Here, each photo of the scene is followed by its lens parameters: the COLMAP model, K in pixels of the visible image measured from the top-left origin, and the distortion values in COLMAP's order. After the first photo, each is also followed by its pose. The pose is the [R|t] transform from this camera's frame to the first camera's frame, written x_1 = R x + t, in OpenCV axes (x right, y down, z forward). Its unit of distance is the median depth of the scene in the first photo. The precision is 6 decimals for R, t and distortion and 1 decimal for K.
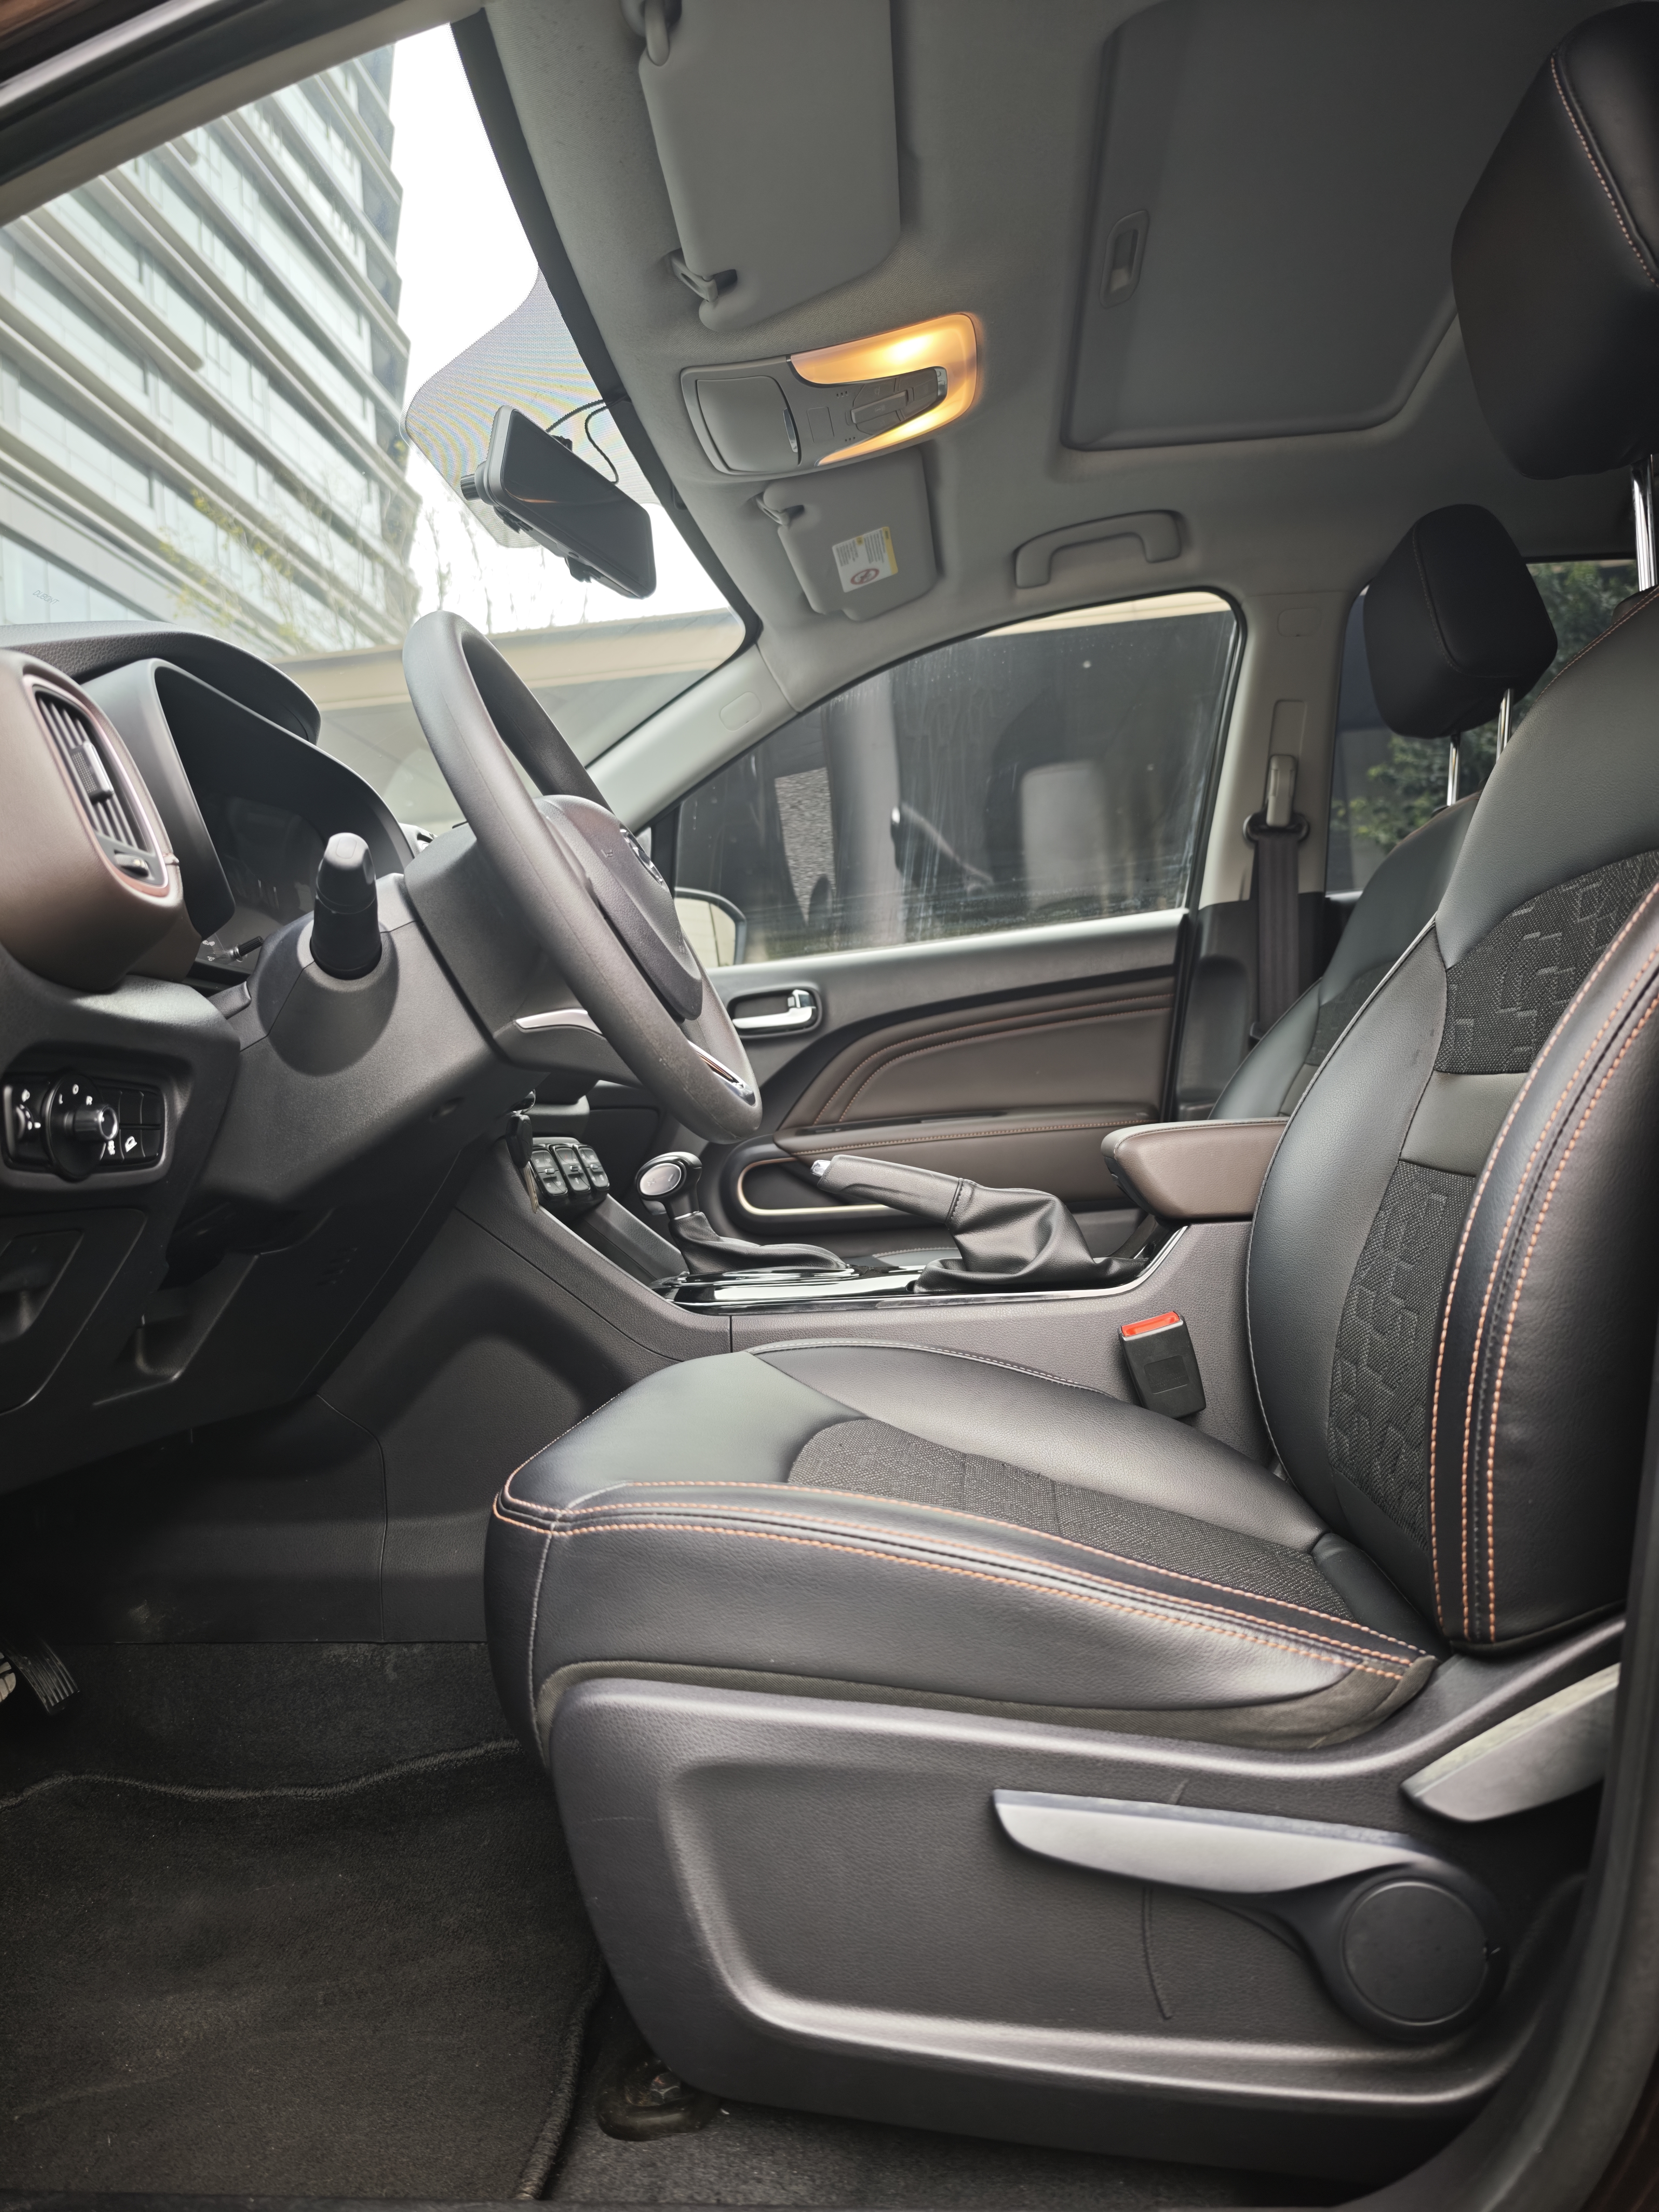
lens RADIAL K [[1508.4, 0, 845.0], [0, 1508.4, 1094.0], [0, 0, 1]] dist [-0.002997, -0.004824]
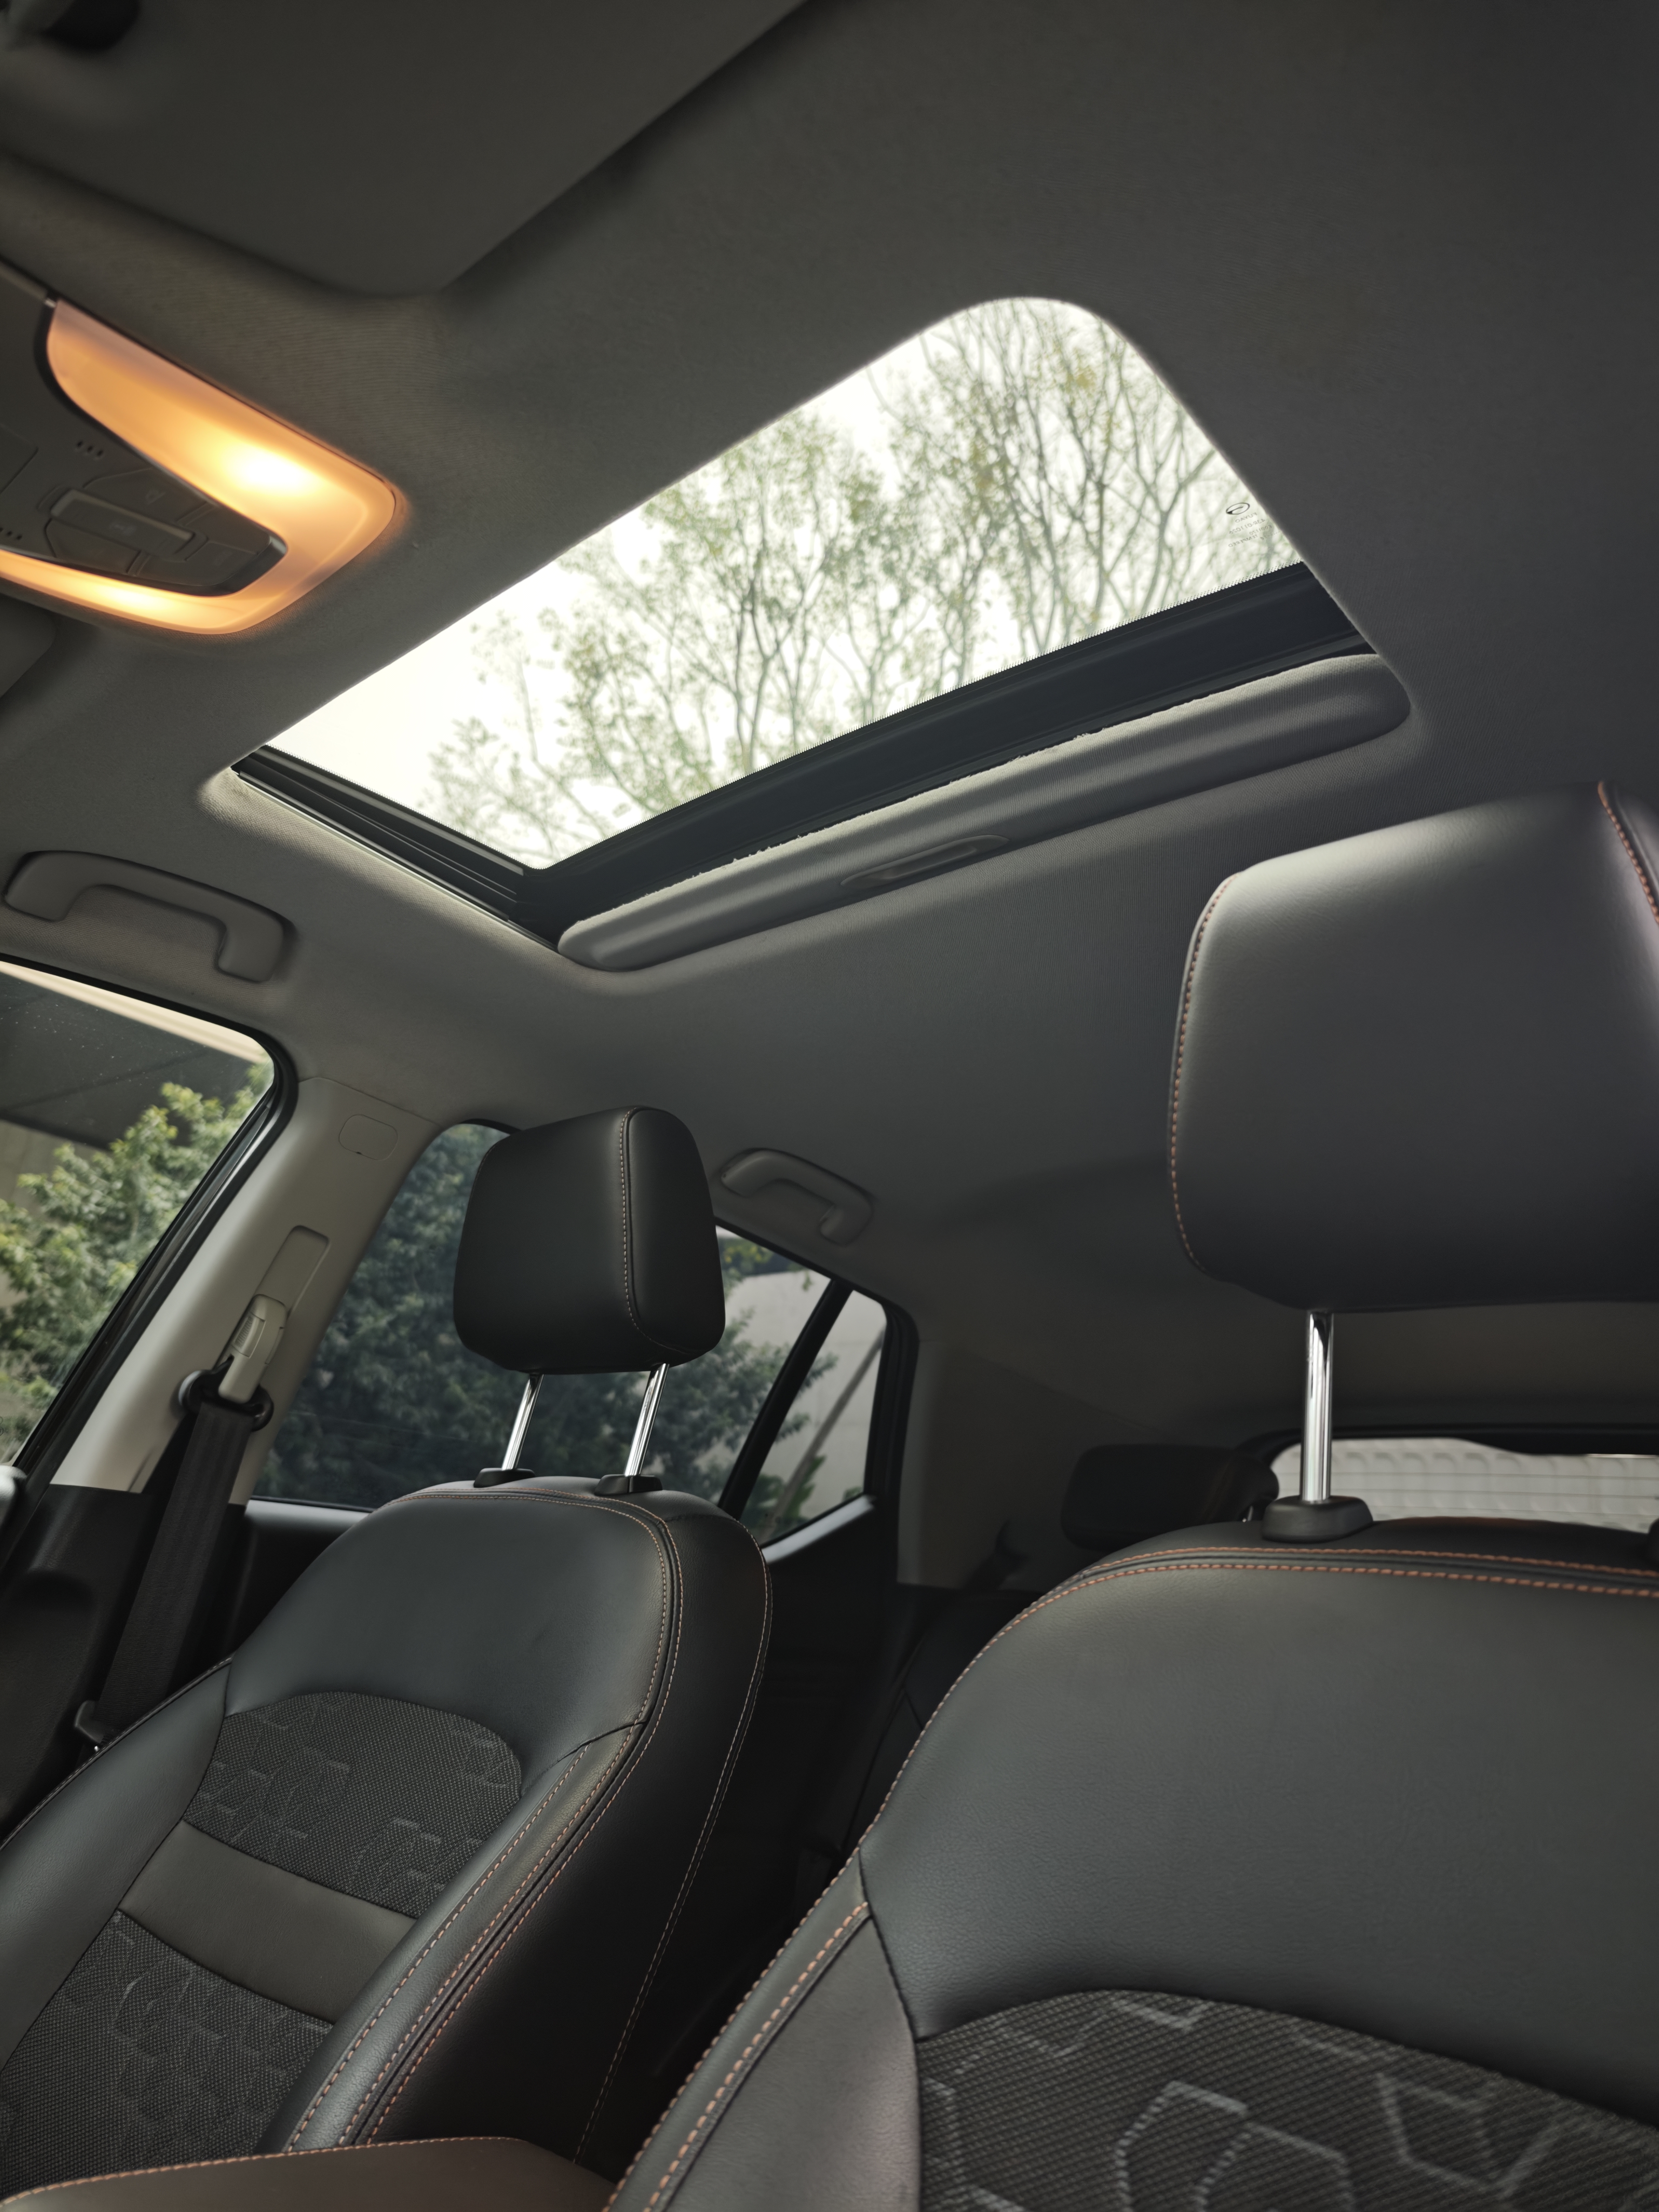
lens RADIAL K [[1508.4, 0, 845.0], [0, 1508.4, 1094.0], [0, 0, 1]] dist [-0.002997, -0.004824]
pose [[0.598739, 0.390850, 0.699105, -0.069060], [-0.171801, 0.915207, -0.364529, -0.104792], [-0.782301, 0.098151, 0.615119, 0.364610]]
